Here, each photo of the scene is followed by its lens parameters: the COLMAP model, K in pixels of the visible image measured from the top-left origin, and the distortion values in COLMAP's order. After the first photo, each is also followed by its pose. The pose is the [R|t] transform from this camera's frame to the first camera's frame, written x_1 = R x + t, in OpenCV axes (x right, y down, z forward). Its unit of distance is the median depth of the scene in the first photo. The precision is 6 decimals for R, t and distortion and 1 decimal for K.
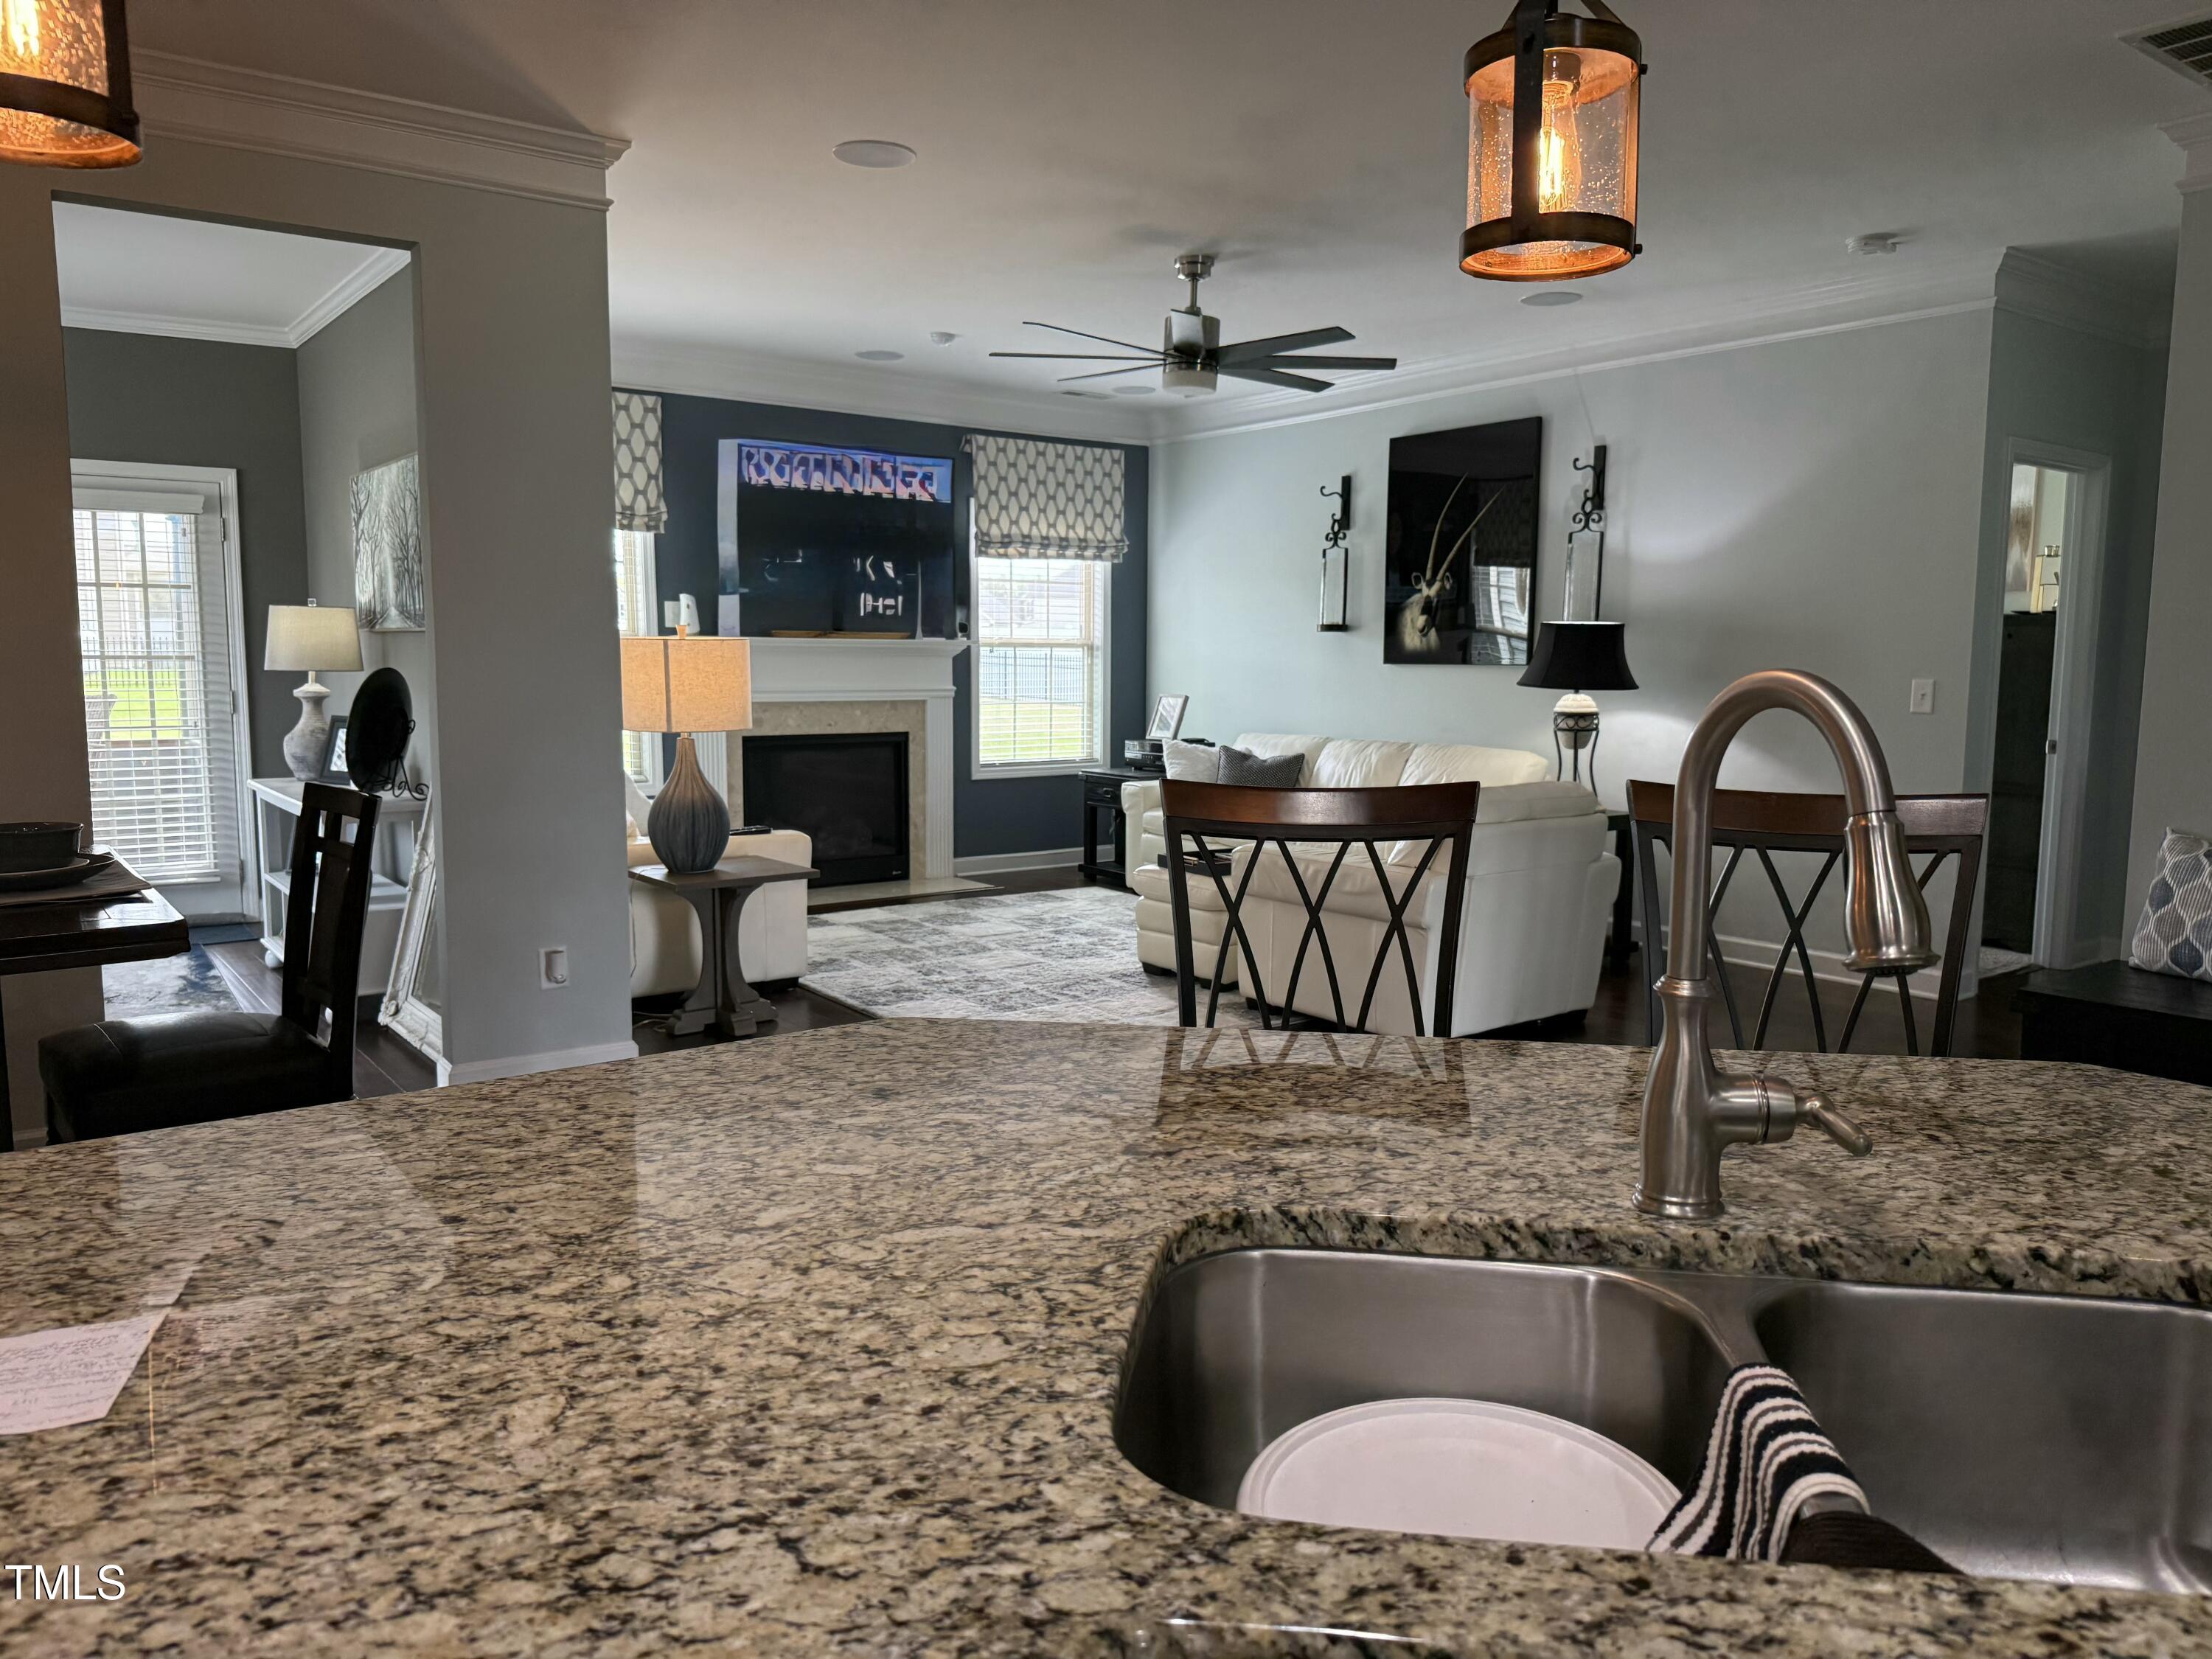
lens RADIAL K [[1538.8, 0, 1116.0], [0, 1538.8, 830.9], [0, 0, 1]] dist [0.076736, -0.106722]
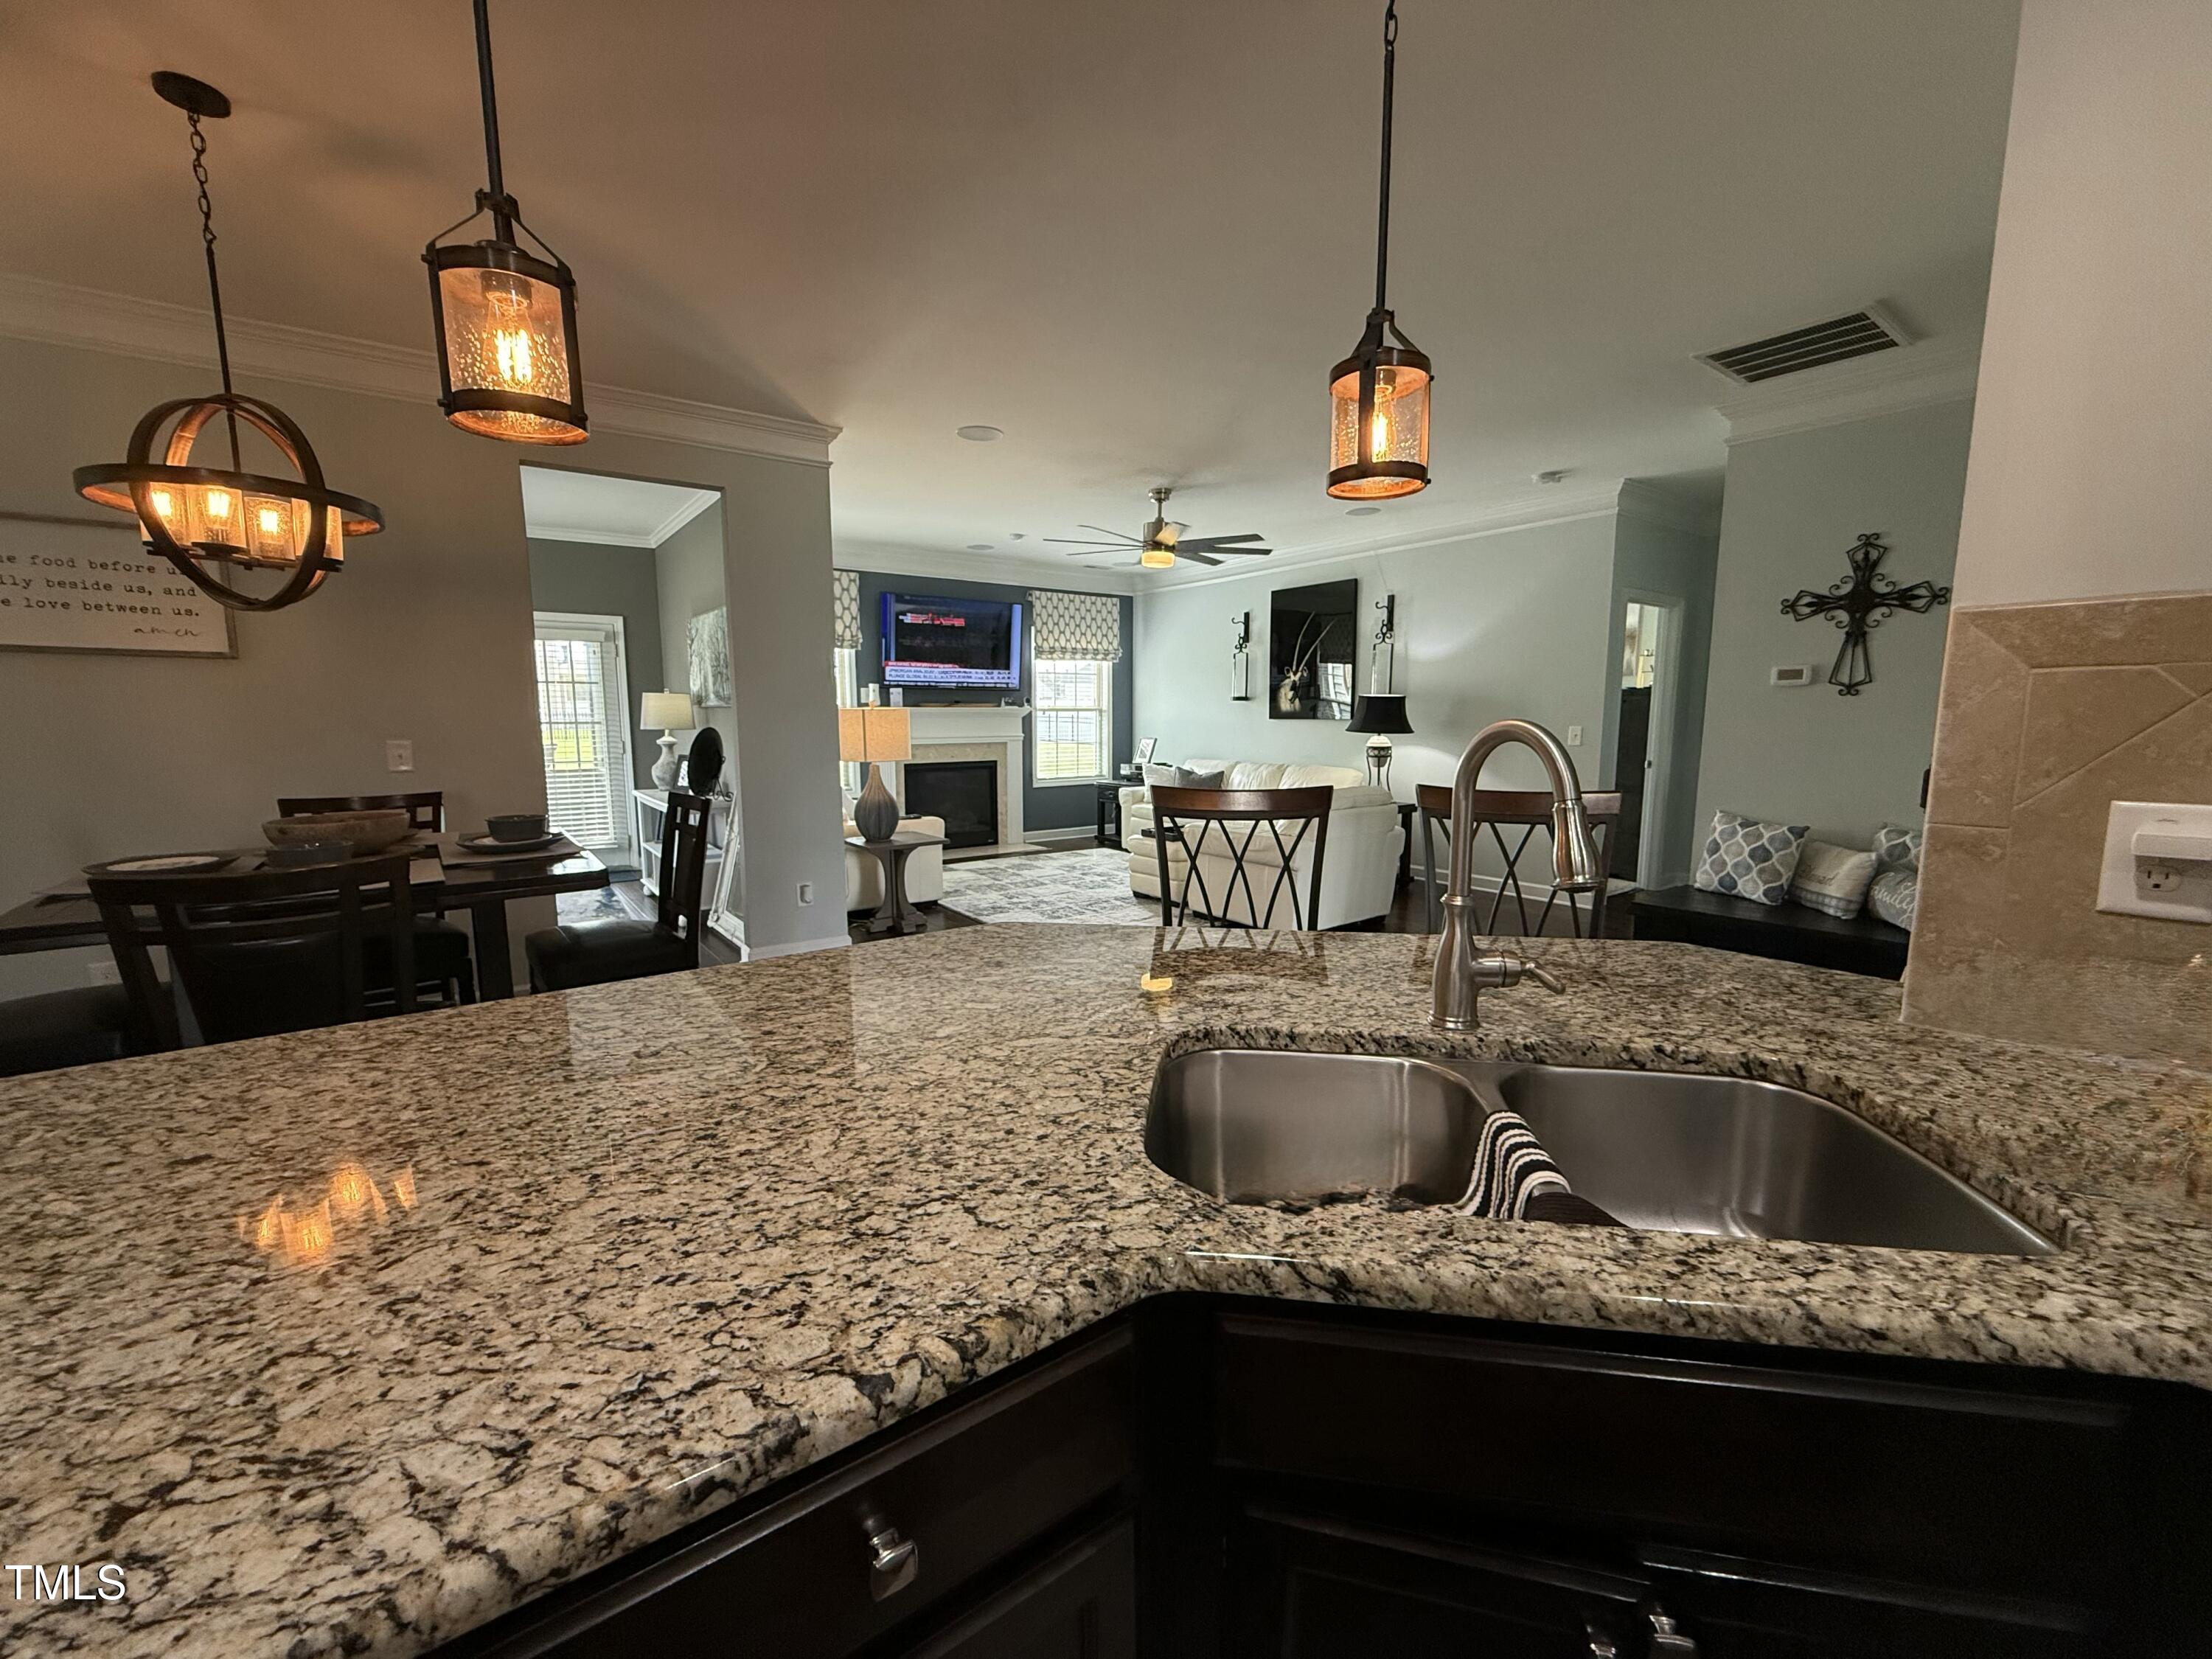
lens RADIAL K [[878.5, 0, 1097.9], [0, 878.5, 829.0], [0, 0, 1]] dist [0.000086, -0.000078]
pose [[0.999841, -0.007054, -0.016387, -0.006499], [0.007289, 0.999871, 0.014334, 0.000615], [0.016283, -0.014452, 0.999763, -0.000821]]
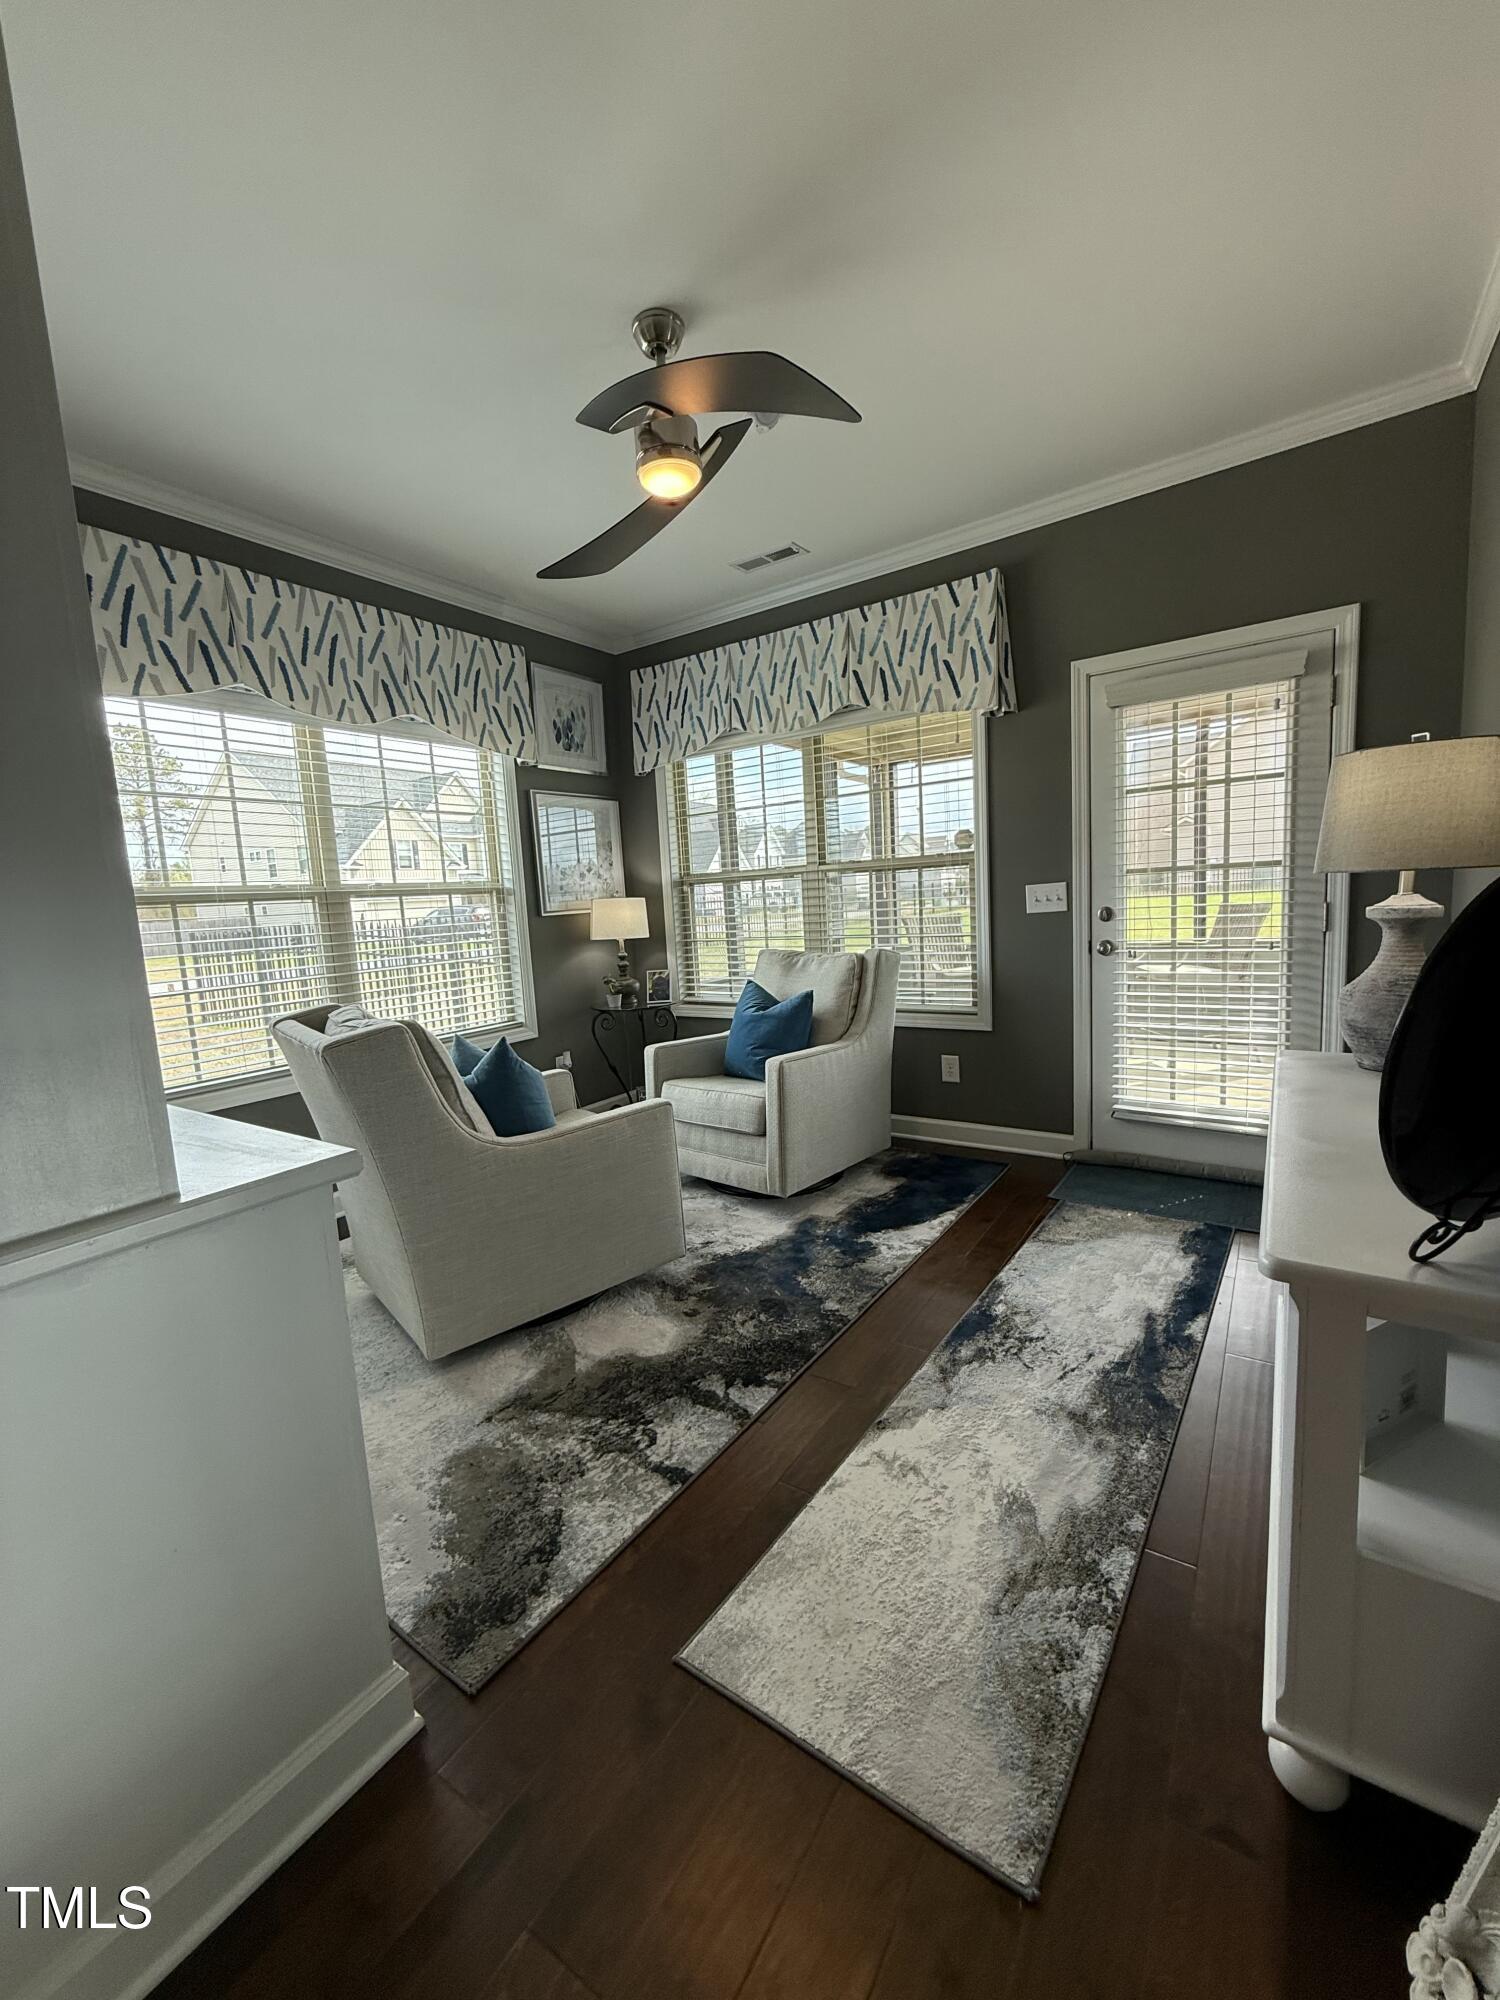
lens RADIAL K [[794.3, 0, 752.4], [0, 794.3, 992.7], [0, 0, 1]] dist [0.000086, -0.000078]
pose [[0.319214, 0.087335, -0.943650, -0.350454], [-0.050263, 0.995903, 0.075168, -0.075535], [0.946349, 0.023436, 0.322296, 0.753972]]
